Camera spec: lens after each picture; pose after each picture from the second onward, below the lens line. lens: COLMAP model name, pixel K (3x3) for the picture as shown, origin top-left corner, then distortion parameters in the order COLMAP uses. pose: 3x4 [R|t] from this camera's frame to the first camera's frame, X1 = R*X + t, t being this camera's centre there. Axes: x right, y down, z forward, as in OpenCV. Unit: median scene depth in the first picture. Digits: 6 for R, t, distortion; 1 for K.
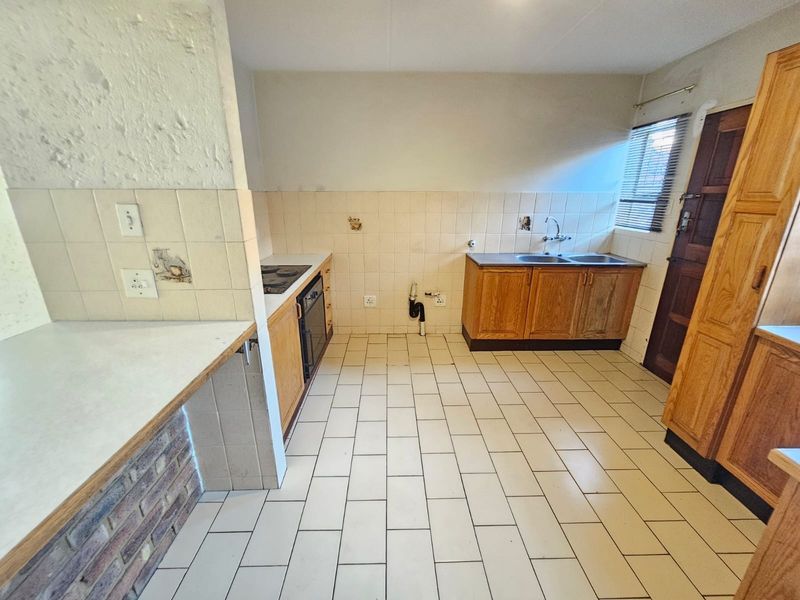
lens RADIAL K [[327.9, 0, 394.5], [0, 327.9, 299.4], [0, 0, 1]] dist [-0.001413, 0.000202]
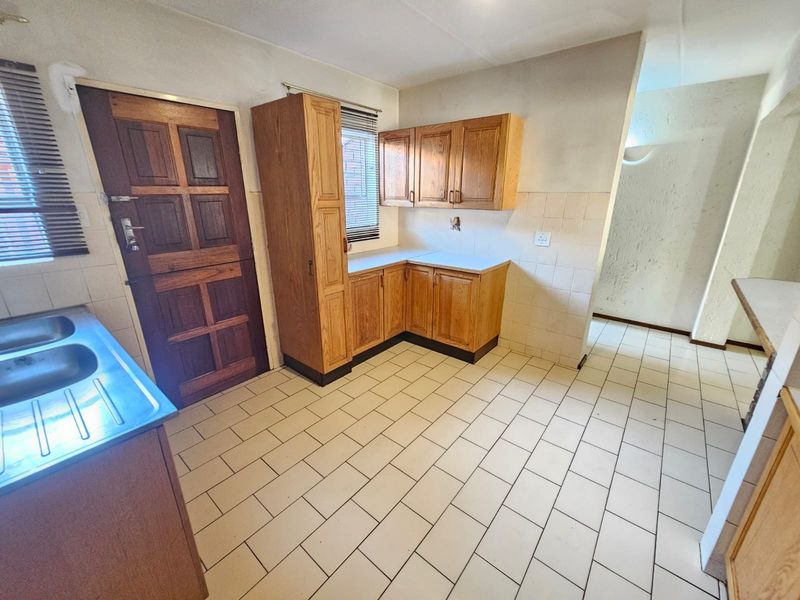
lens RADIAL K [[327.9, 0, 397.5], [0, 327.9, 299.1], [0, 0, 1]] dist [-0.001413, 0.000202]
pose [[-0.759744, -0.202987, 0.617726, -0.103219], [0.197048, 0.833472, 0.516232, -0.380830], [-0.619646, 0.513926, -0.593227, 1.157445]]
